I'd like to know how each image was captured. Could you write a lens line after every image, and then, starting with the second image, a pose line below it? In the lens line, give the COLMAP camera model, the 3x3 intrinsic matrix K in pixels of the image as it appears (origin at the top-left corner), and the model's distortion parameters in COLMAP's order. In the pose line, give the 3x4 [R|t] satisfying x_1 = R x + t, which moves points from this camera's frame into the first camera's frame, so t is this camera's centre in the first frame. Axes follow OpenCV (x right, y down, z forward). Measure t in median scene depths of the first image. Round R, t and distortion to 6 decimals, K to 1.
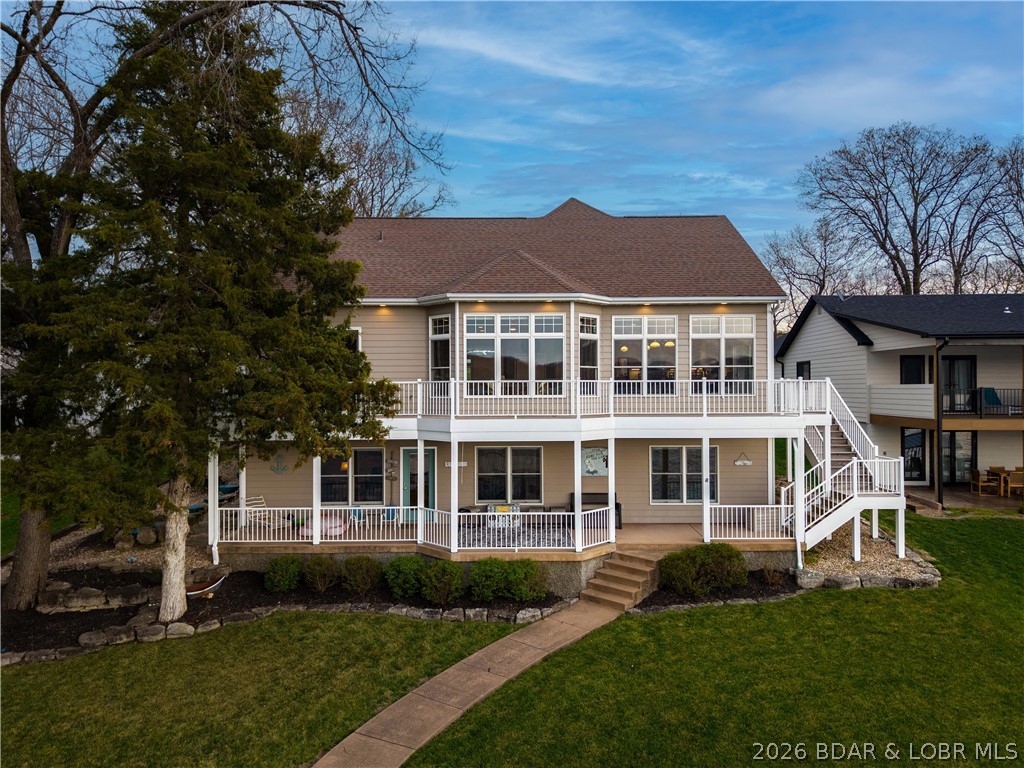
lens RADIAL K [[690.5, 0, 503.3], [0, 690.5, 382.7], [0, 0, 1]] dist [0.026201, -0.039516]
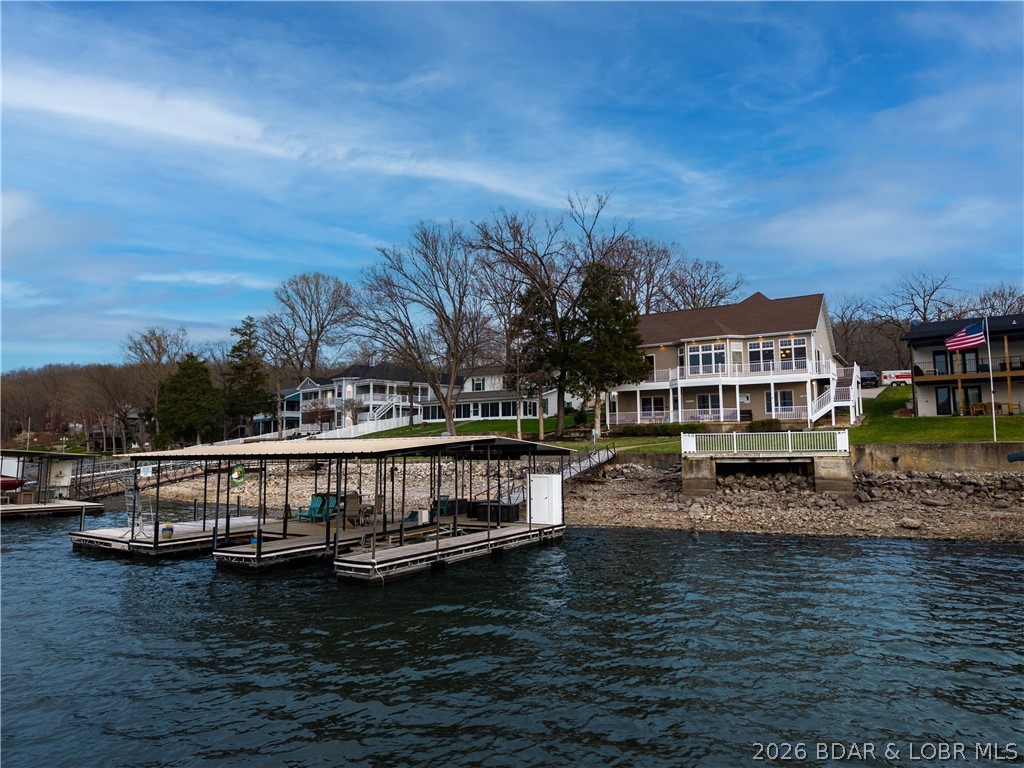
lens RADIAL K [[690.5, 0, 503.3], [0, 690.5, 382.7], [0, 0, 1]] dist [0.026201, -0.039516]
pose [[0.848933, -0.054314, -0.525703, 0.783045], [0.008692, 0.996006, -0.088867, 0.295945], [0.528430, 0.070872, 0.846014, -1.795358]]
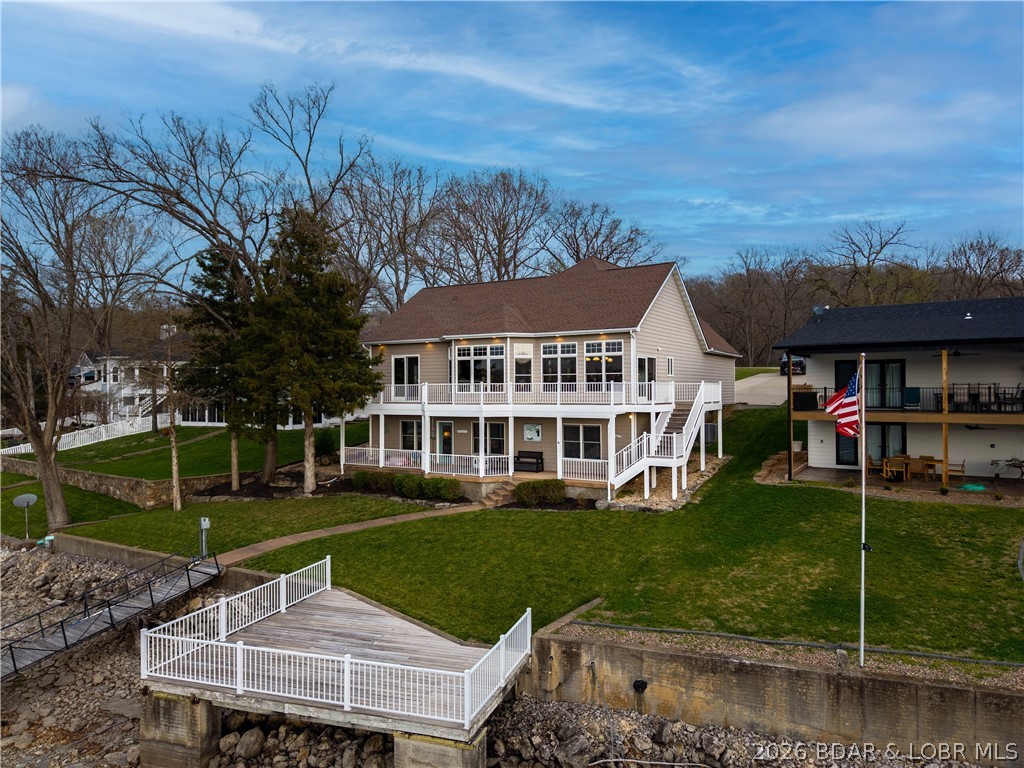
lens RADIAL K [[690.5, 0, 503.3], [0, 690.5, 382.7], [0, 0, 1]] dist [0.026201, -0.039516]
pose [[0.856087, -0.004779, -0.516809, 0.967035], [0.005510, 0.999985, -0.000121, -0.004543], [0.516802, -0.002743, 0.856101, -0.462399]]
